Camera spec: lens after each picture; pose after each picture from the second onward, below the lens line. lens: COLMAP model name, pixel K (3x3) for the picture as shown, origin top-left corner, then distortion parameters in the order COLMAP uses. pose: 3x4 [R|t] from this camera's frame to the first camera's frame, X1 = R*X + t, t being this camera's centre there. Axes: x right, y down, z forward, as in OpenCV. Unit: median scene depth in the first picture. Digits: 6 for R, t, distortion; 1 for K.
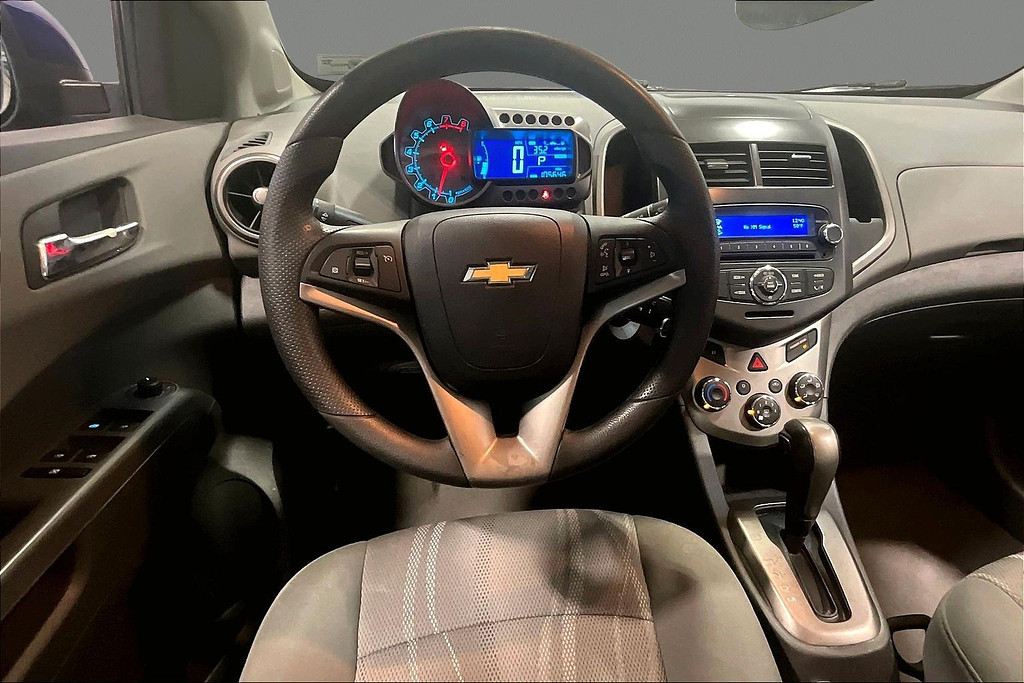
lens RADIAL K [[557.9, 0, 558.5], [0, 557.9, 348.0], [0, 0, 1]] dist [-0.006103, -0.001018]
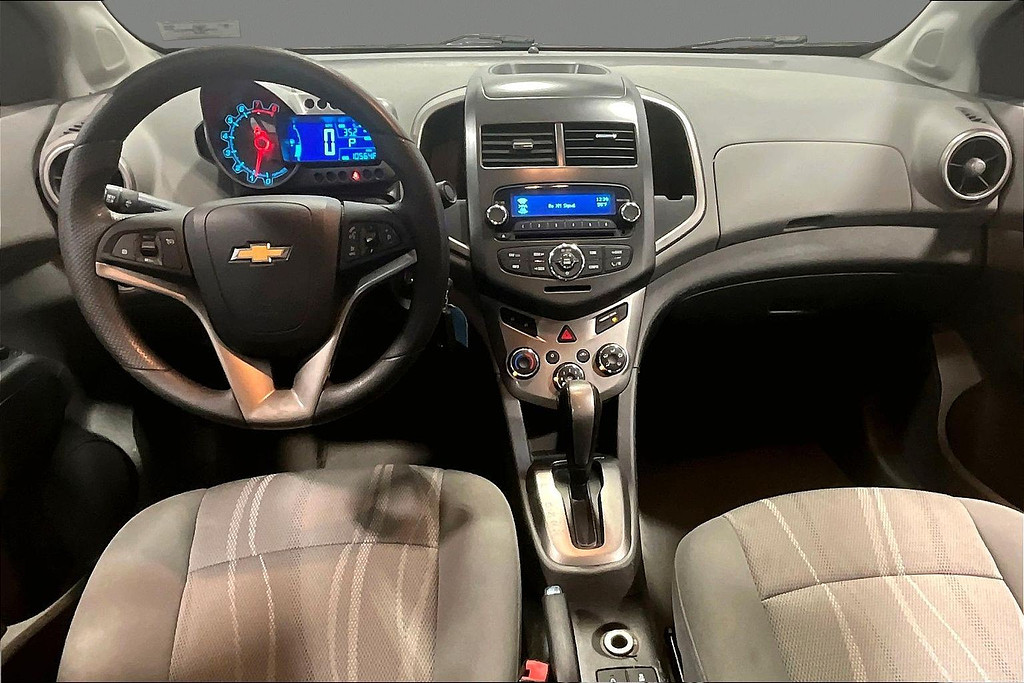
lens RADIAL K [[672.0, 0, 571.0], [0, 672.0, 422.5], [0, 0, 1]] dist [-0.006880, -0.005980]
pose [[0.999985, 0.000332, -0.005376, 0.396952], [0.000365, 0.991641, 0.129024, 0.029706], [0.005374, -0.129024, 0.991627, -0.340625]]
